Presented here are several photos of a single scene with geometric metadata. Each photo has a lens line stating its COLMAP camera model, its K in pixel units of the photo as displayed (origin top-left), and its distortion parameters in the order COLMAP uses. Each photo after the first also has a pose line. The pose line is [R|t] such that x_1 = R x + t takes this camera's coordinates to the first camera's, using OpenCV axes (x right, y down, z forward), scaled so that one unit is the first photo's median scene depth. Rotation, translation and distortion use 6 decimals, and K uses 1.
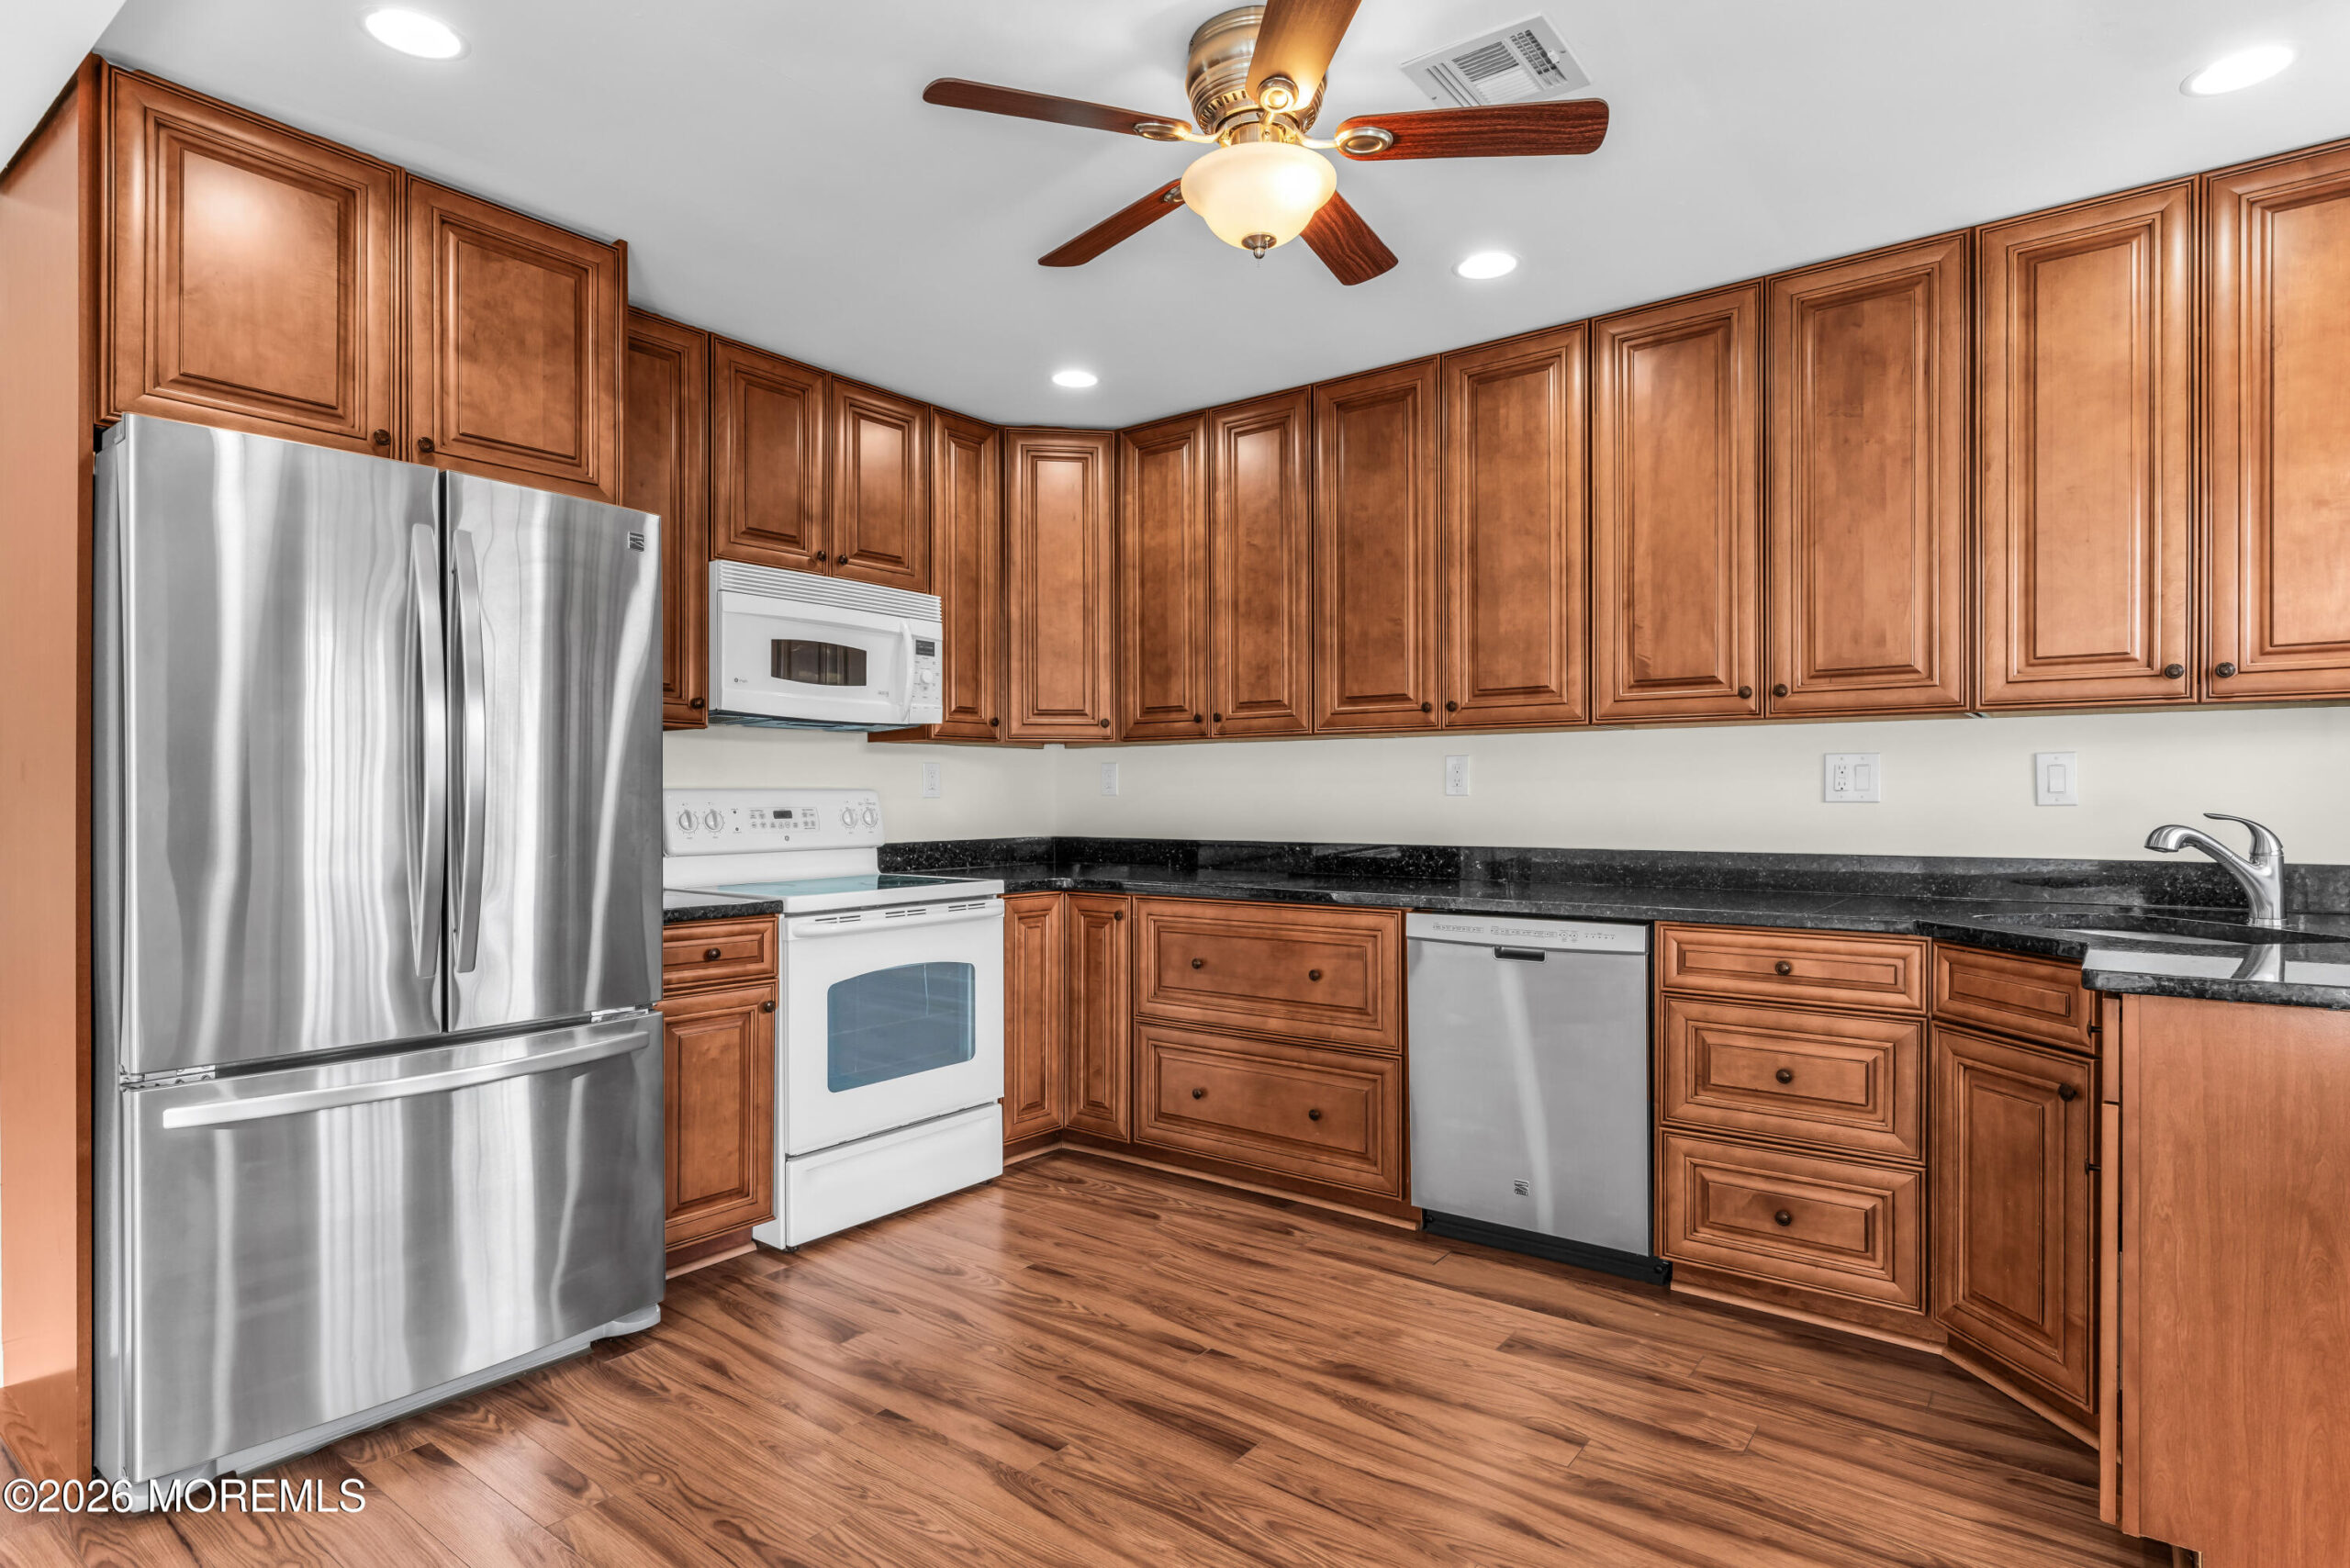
lens RADIAL K [[1171.7, 0, 1175.0], [0, 1171.7, 784.0], [0, 0, 1]] dist [0.003444, -0.000587]
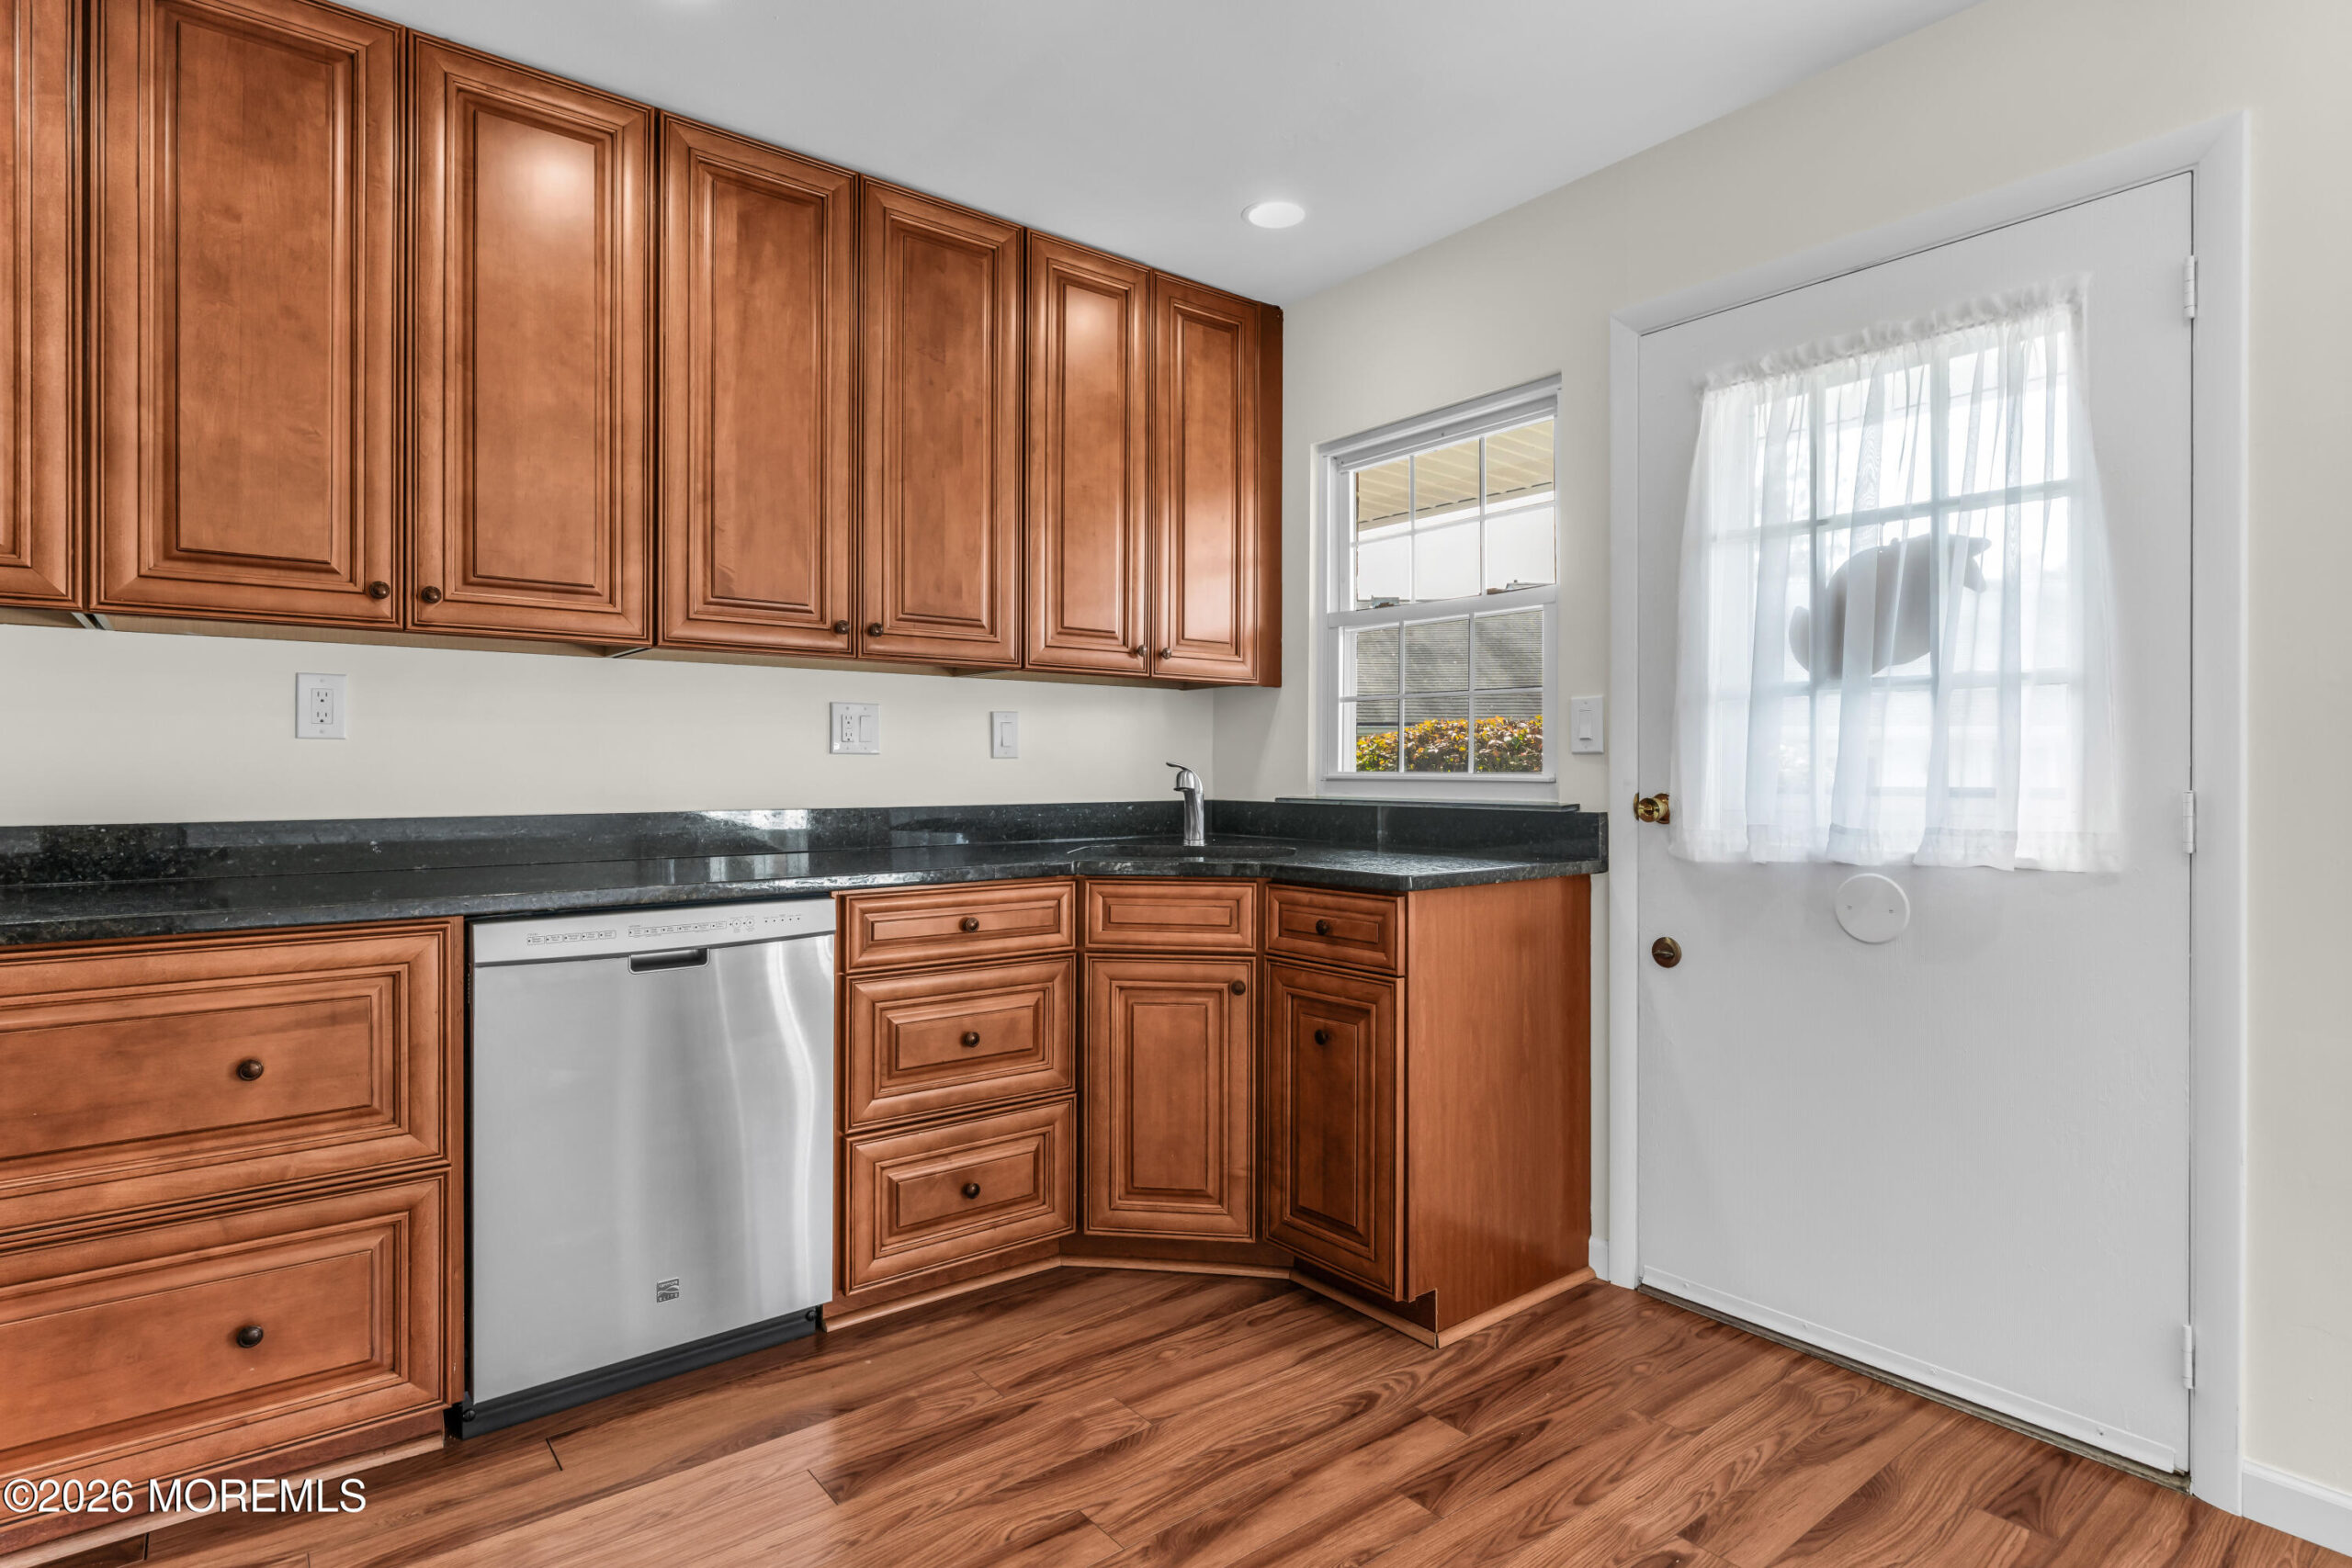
lens RADIAL K [[1201.0, 0, 1165.5], [0, 1201.0, 757.2], [0, 0, 1]] dist [-0.000220, -0.001128]
pose [[0.272624, 0.012212, 0.962043, -0.336039], [-0.013404, 0.999871, -0.008894, 0.026195], [-0.962027, -0.010470, 0.272752, 0.536654]]
